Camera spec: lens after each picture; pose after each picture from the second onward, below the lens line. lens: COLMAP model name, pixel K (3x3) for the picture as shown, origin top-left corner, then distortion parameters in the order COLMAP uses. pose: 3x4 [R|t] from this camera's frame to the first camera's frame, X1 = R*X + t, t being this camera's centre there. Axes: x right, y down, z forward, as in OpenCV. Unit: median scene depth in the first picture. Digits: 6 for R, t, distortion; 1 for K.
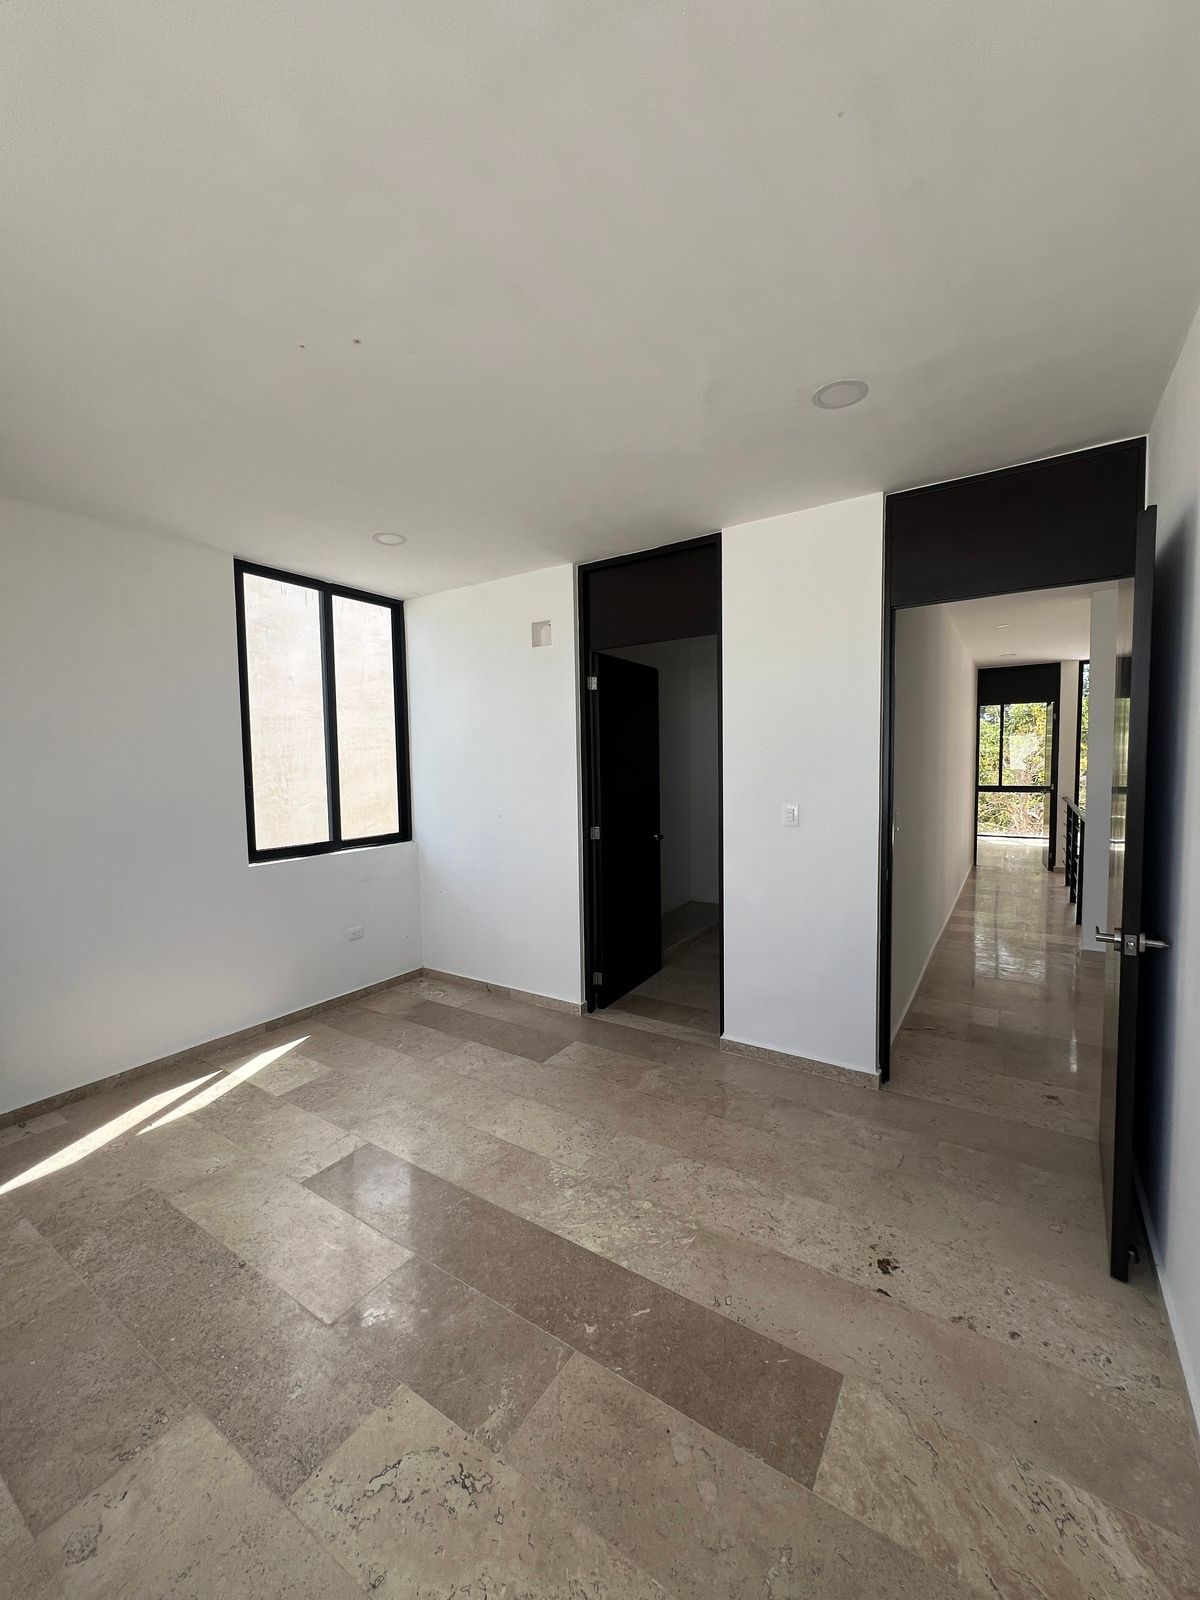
lens RADIAL K [[639.6, 0, 590.8], [0, 639.6, 800.2], [0, 0, 1]] dist [-0.002969, 0.001141]
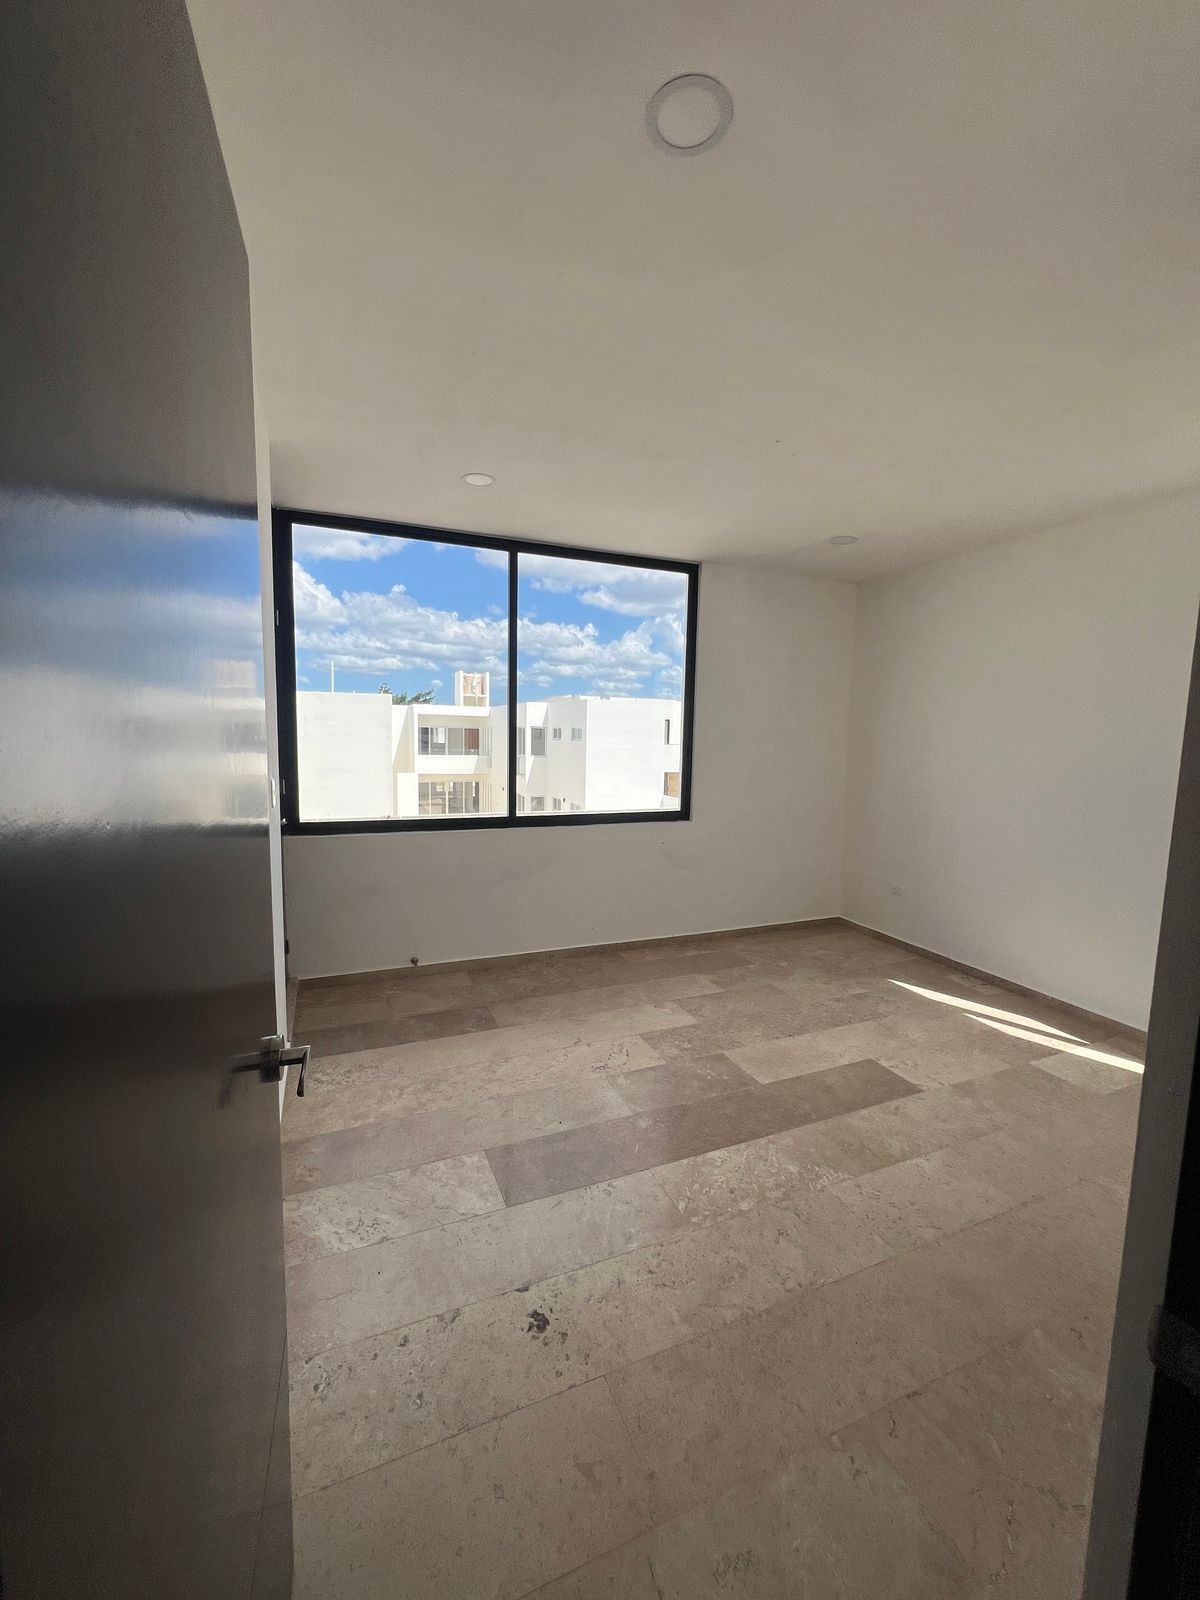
lens RADIAL K [[639.6, 0, 597.1], [0, 639.6, 798.5], [0, 0, 1]] dist [-0.002969, 0.001141]
pose [[-0.549619, 0.090216, -0.830530, 0.922130], [-0.062632, 0.986904, 0.148650, -0.074520], [0.833065, 0.133719, -0.536771, 1.240457]]
